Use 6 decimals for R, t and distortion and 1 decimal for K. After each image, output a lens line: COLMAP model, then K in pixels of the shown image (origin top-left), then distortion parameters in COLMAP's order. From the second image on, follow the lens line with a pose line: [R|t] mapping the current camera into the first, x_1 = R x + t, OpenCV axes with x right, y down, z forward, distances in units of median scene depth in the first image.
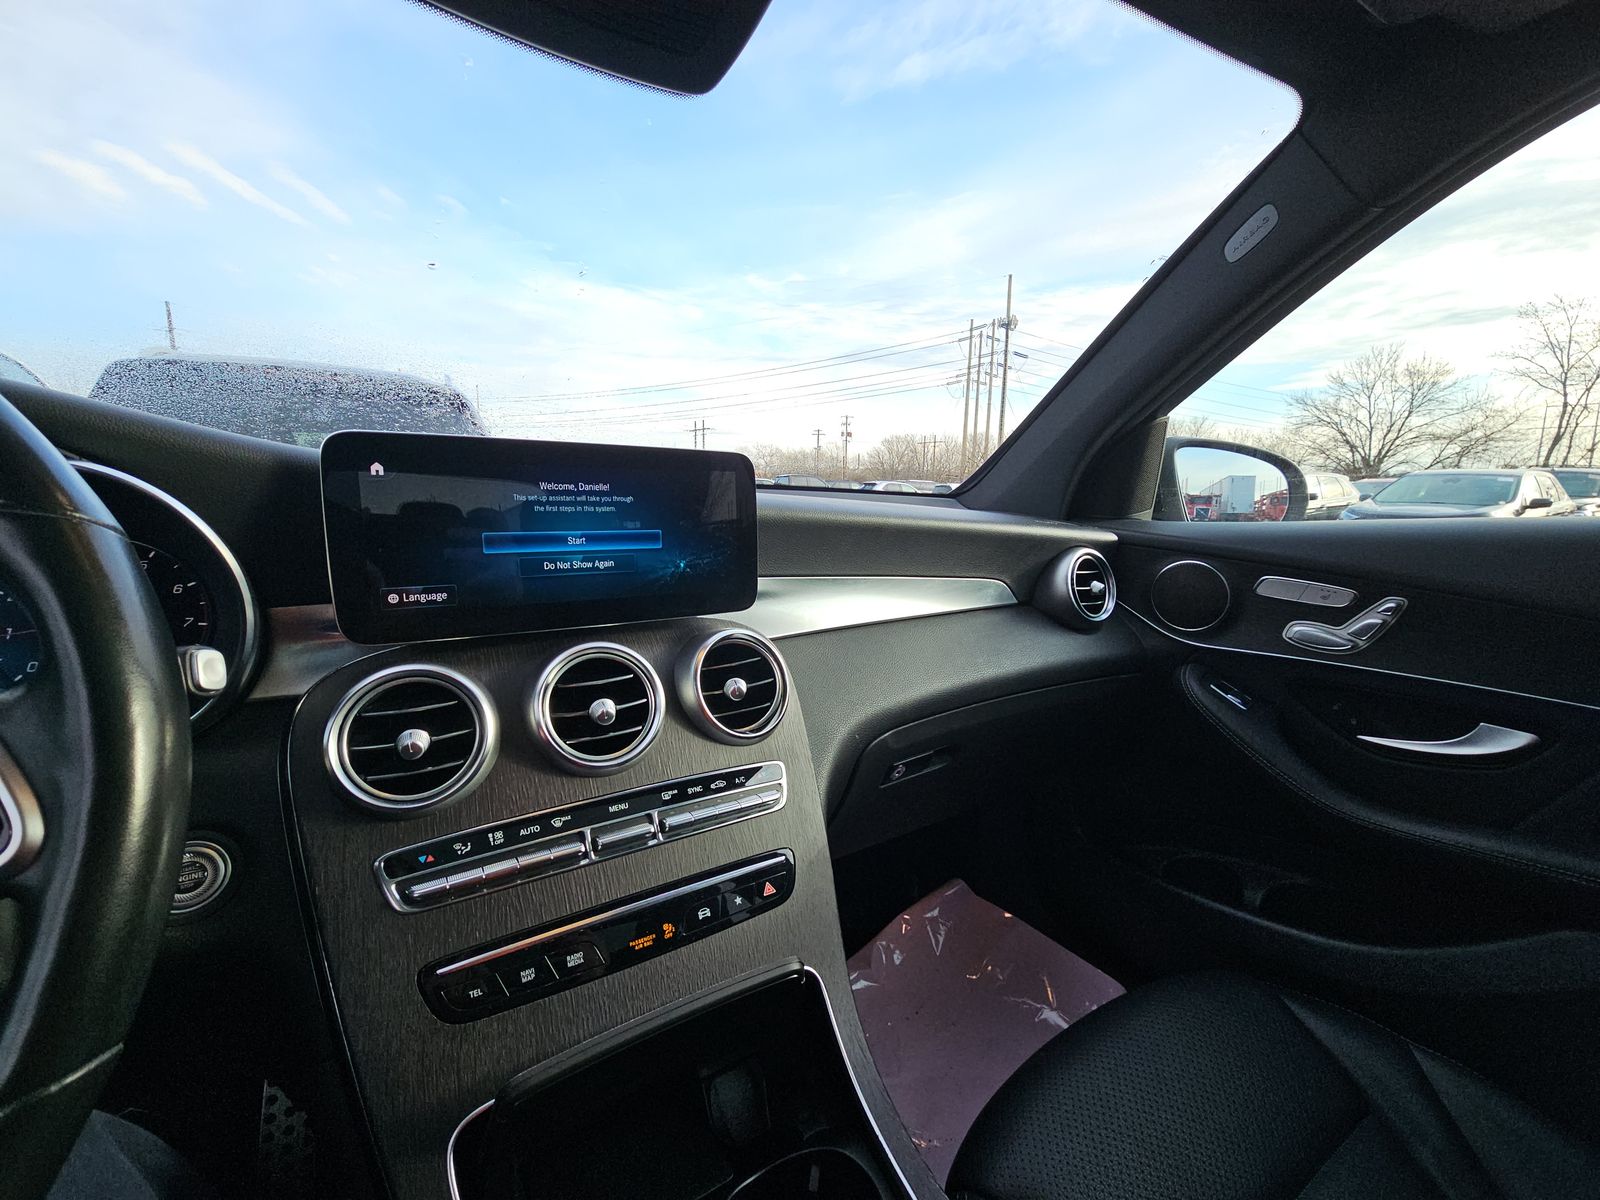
lens RADIAL K [[647.8, 0, 811.9], [0, 647.8, 612.4], [0, 0, 1]] dist [-0.000535, -0.000764]
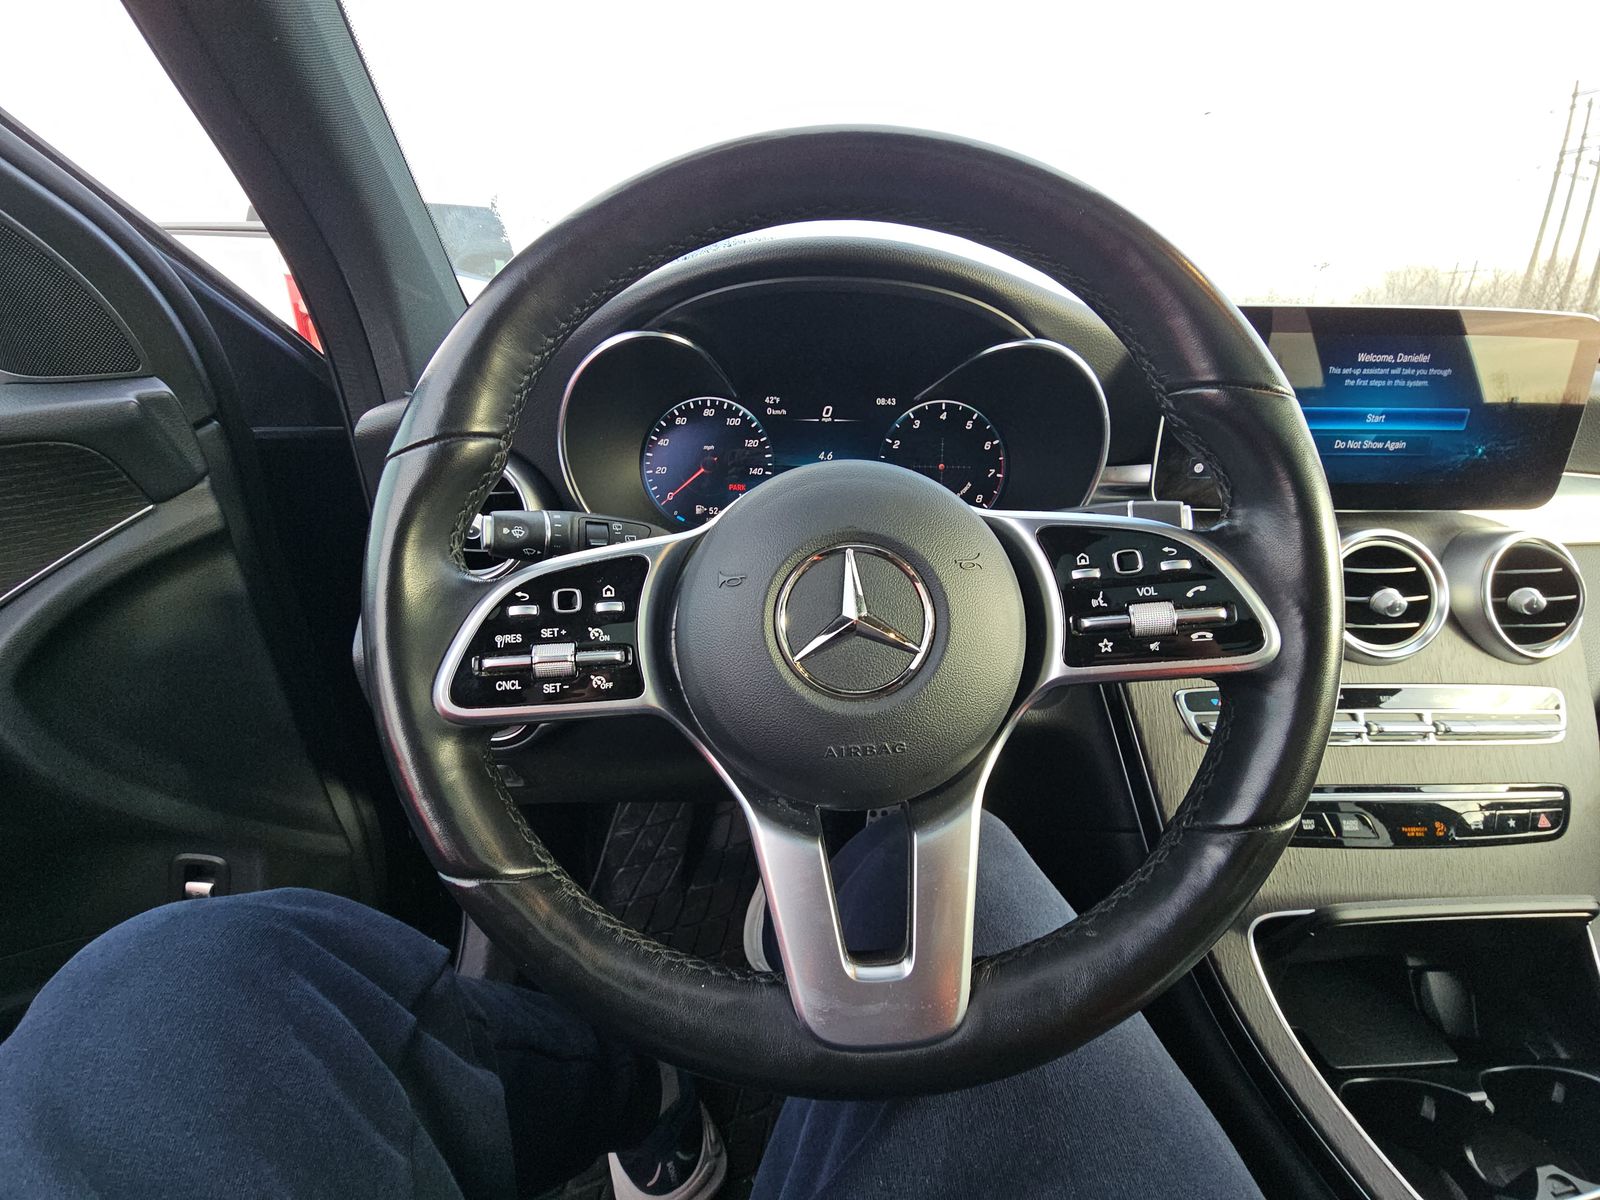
lens RADIAL K [[647.8, 0, 809.8], [0, 647.8, 612.4], [0, 0, 1]] dist [-0.000535, -0.000764]
pose [[0.850860, 0.189676, -0.489960, -0.549635], [-0.088924, 0.971095, 0.221510, 0.028152], [0.517813, -0.144905, 0.843133, -0.261935]]
